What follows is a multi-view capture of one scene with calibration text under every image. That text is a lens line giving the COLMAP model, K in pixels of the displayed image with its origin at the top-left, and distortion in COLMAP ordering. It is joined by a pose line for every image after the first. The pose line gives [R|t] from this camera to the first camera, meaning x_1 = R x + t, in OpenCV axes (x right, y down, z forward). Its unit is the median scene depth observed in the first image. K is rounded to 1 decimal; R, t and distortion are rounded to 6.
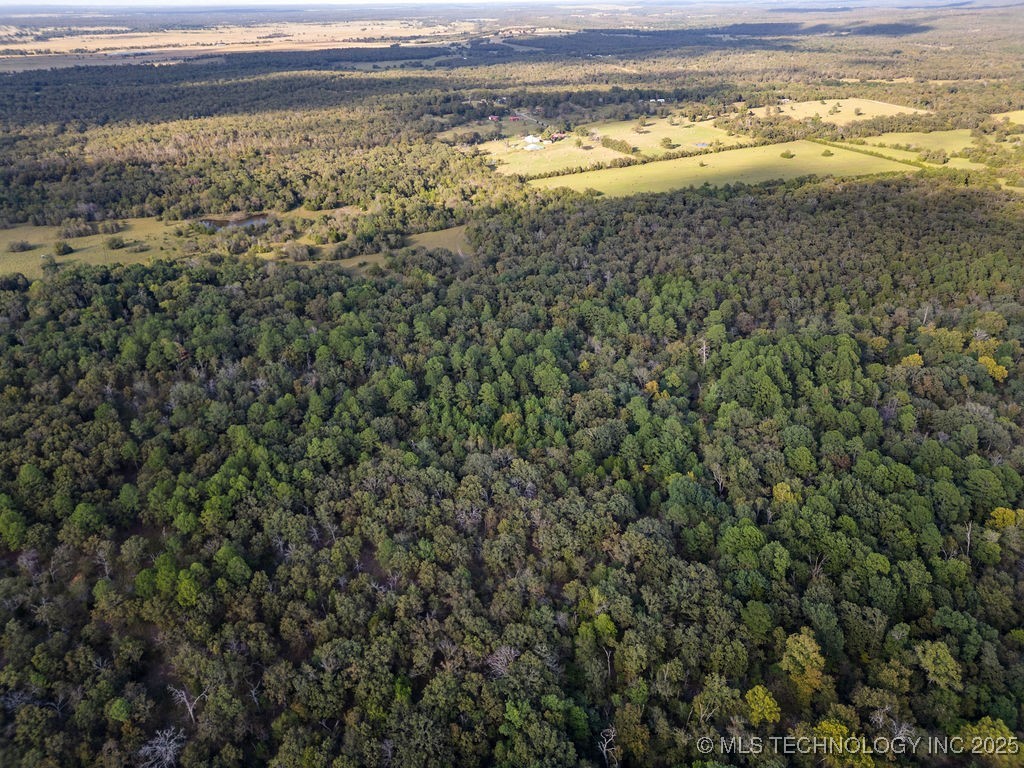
lens RADIAL K [[711.7, 0, 510.5], [0, 711.7, 384.5], [0, 0, 1]] dist [0.073441, -0.071384]
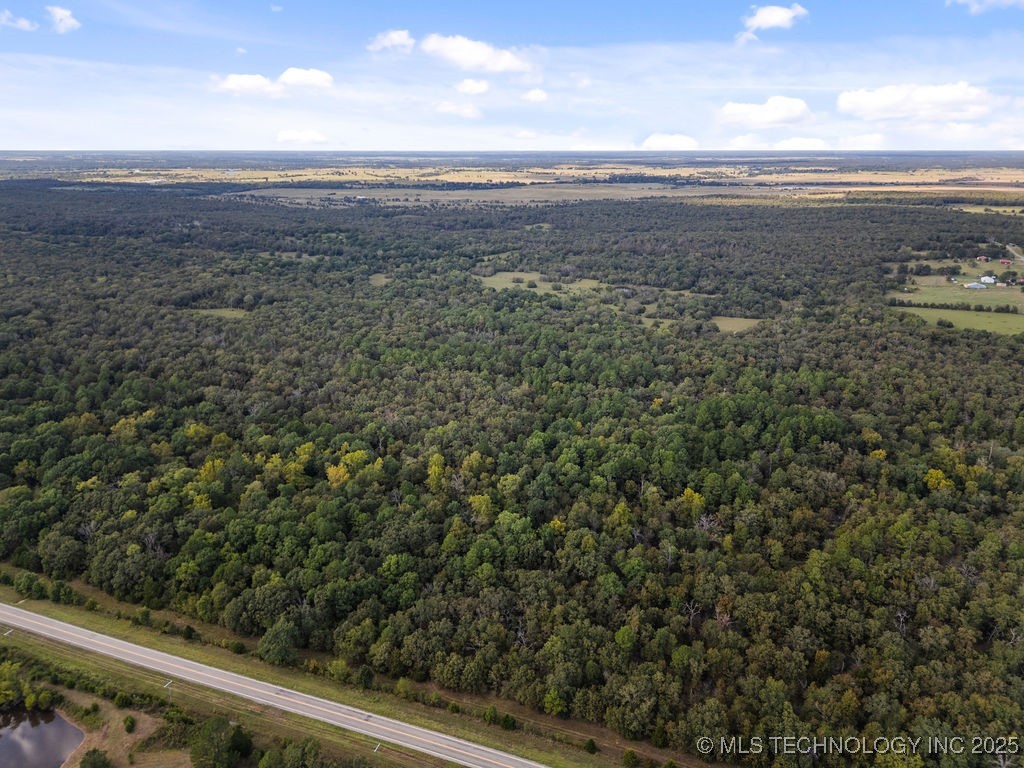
lens RADIAL K [[724.2, 0, 510.8], [0, 724.2, 387.2], [0, 0, 1]] dist [0.092183, -0.111005]
pose [[0.630713, 0.255325, -0.732810, 0.861939], [-0.375179, 0.926952, 0.000060, 0.069217], [0.679295, 0.274897, 0.680433, -0.146957]]
